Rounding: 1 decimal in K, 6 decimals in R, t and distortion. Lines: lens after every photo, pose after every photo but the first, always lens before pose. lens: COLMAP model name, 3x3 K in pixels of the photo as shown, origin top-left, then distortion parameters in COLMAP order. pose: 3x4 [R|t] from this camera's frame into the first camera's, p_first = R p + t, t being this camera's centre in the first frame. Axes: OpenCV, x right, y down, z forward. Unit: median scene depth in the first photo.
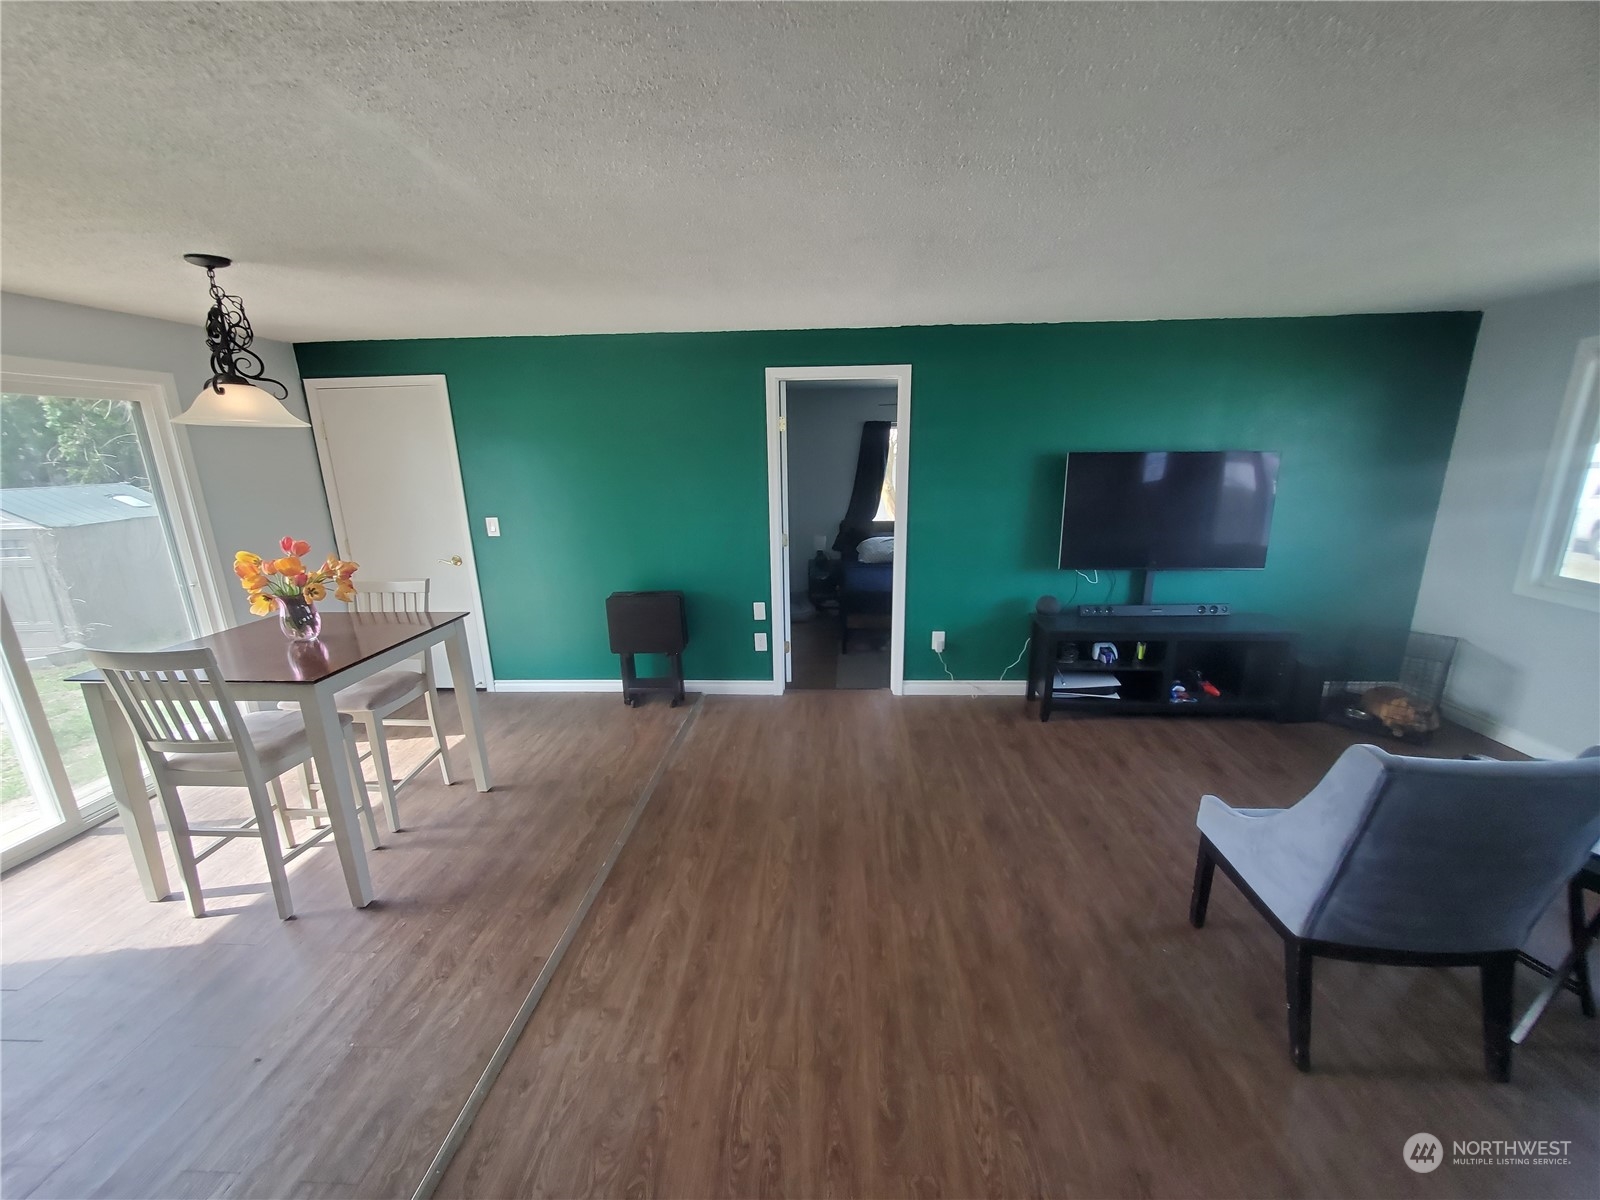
lens RADIAL K [[647.6, 0, 805.6], [0, 647.6, 625.7], [0, 0, 1]] dist [-0.000101, -0.000063]
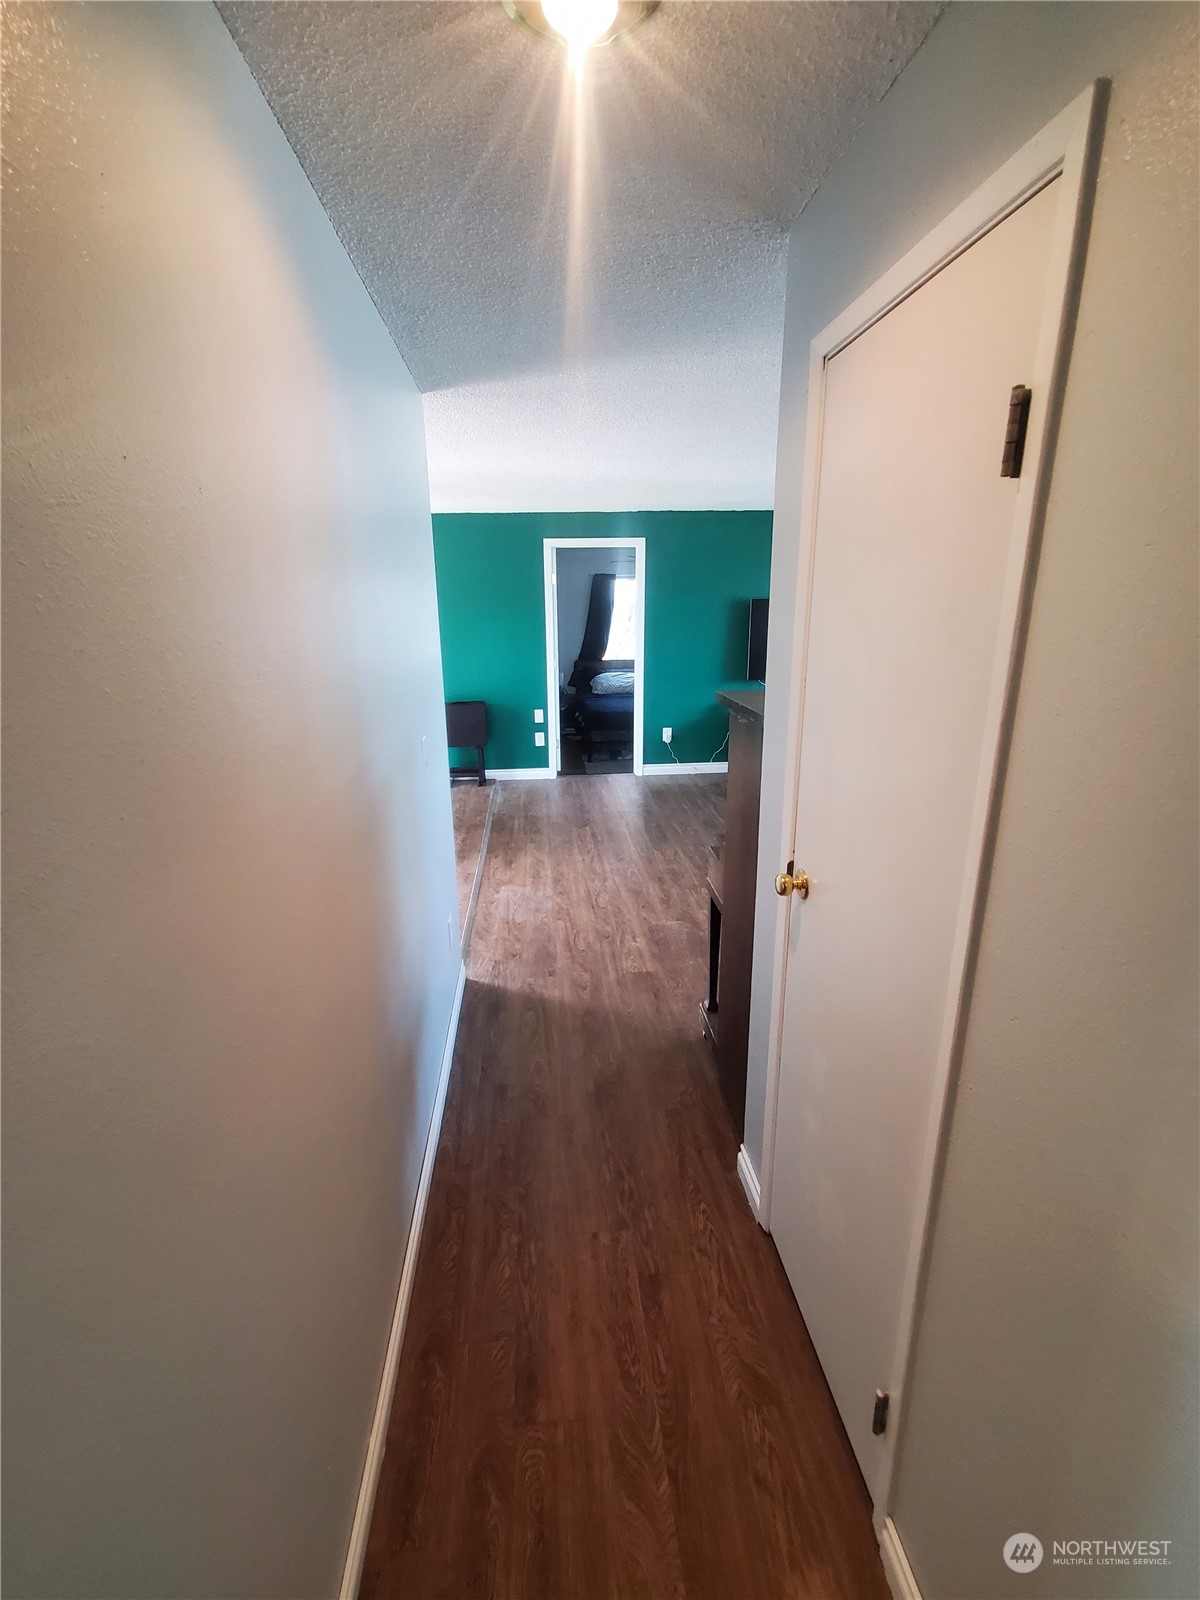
lens RADIAL K [[647.6, 0, 600.0], [0, 647.6, 800.0], [0, 0, 1]] dist [-0.000101, -0.000063]
pose [[0.992229, -0.037894, 0.118510, -0.114322], [0.033695, 0.998738, 0.037236, 0.110520], [-0.119772, -0.032953, 0.992254, -0.390026]]
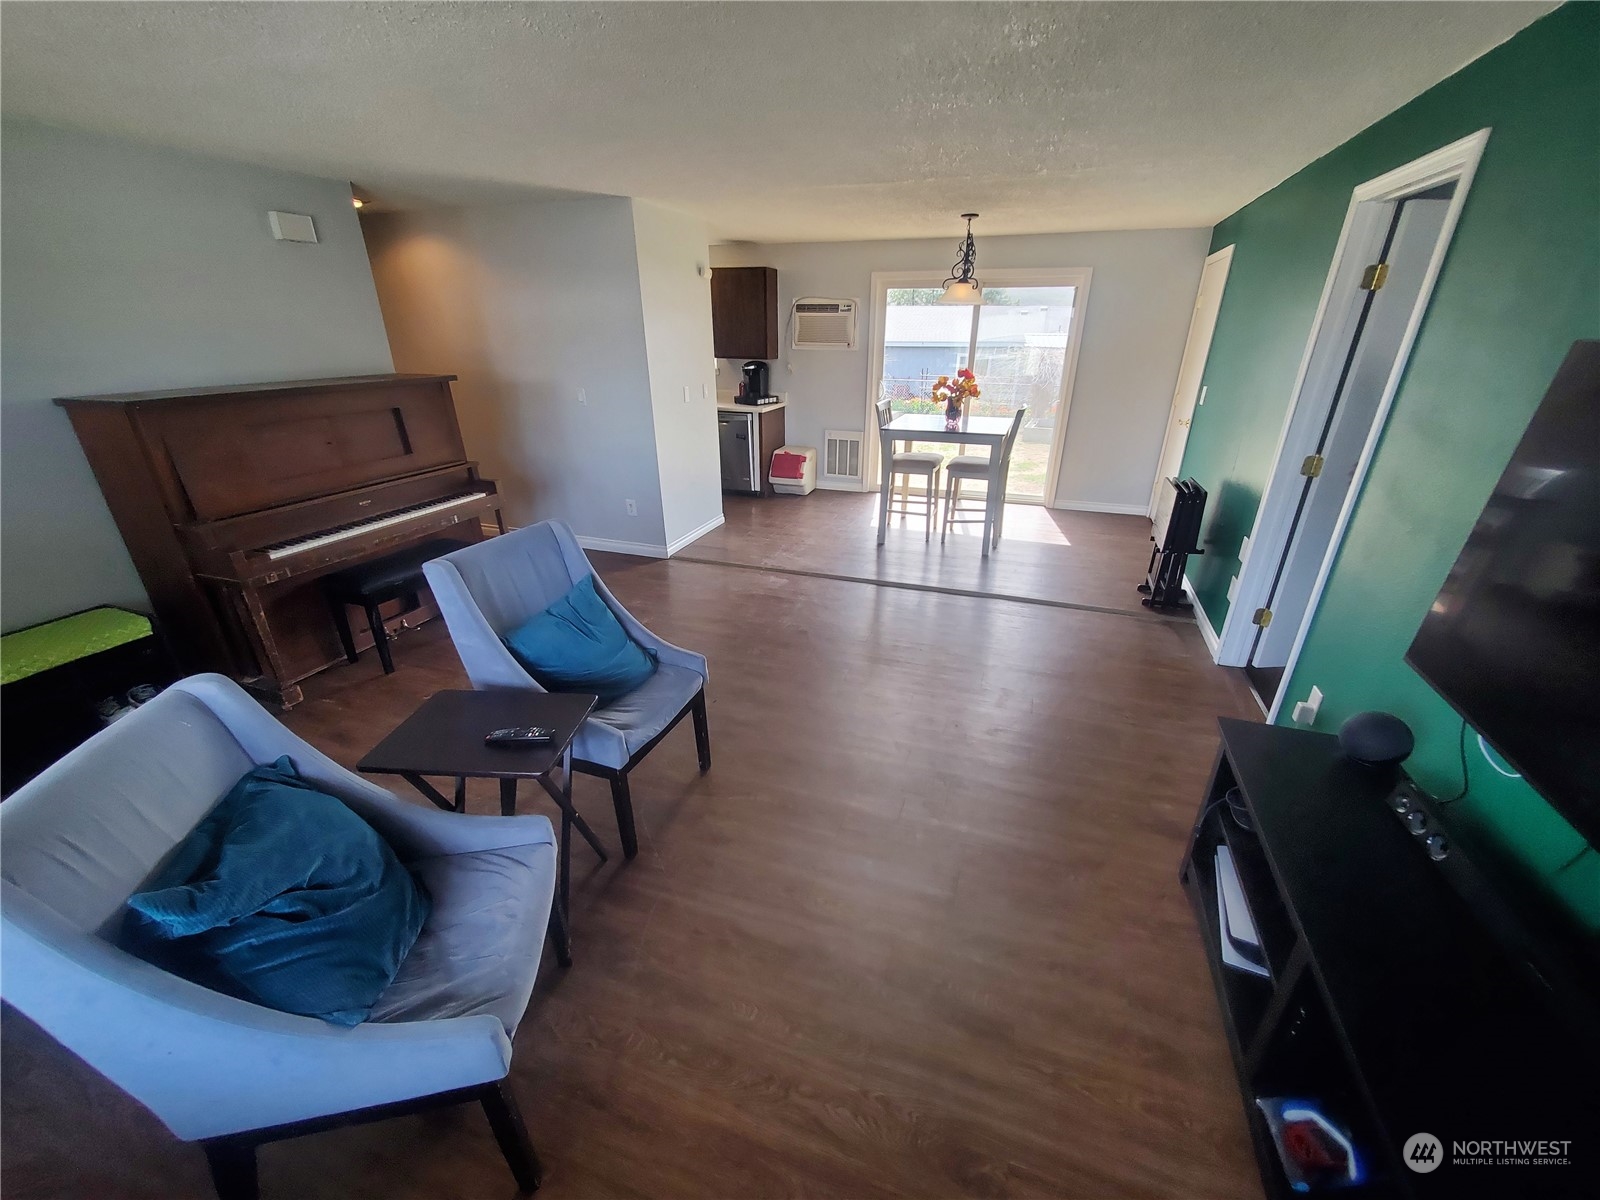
lens RADIAL K [[647.6, 0, 805.6], [0, 647.6, 625.7], [0, 0, 1]] dist [-0.000101, -0.000063]
pose [[-0.295262, 0.423138, -0.856606, 0.802698], [-0.245610, 0.832831, 0.496052, -0.207159], [0.923307, 0.356856, -0.141977, 0.692638]]
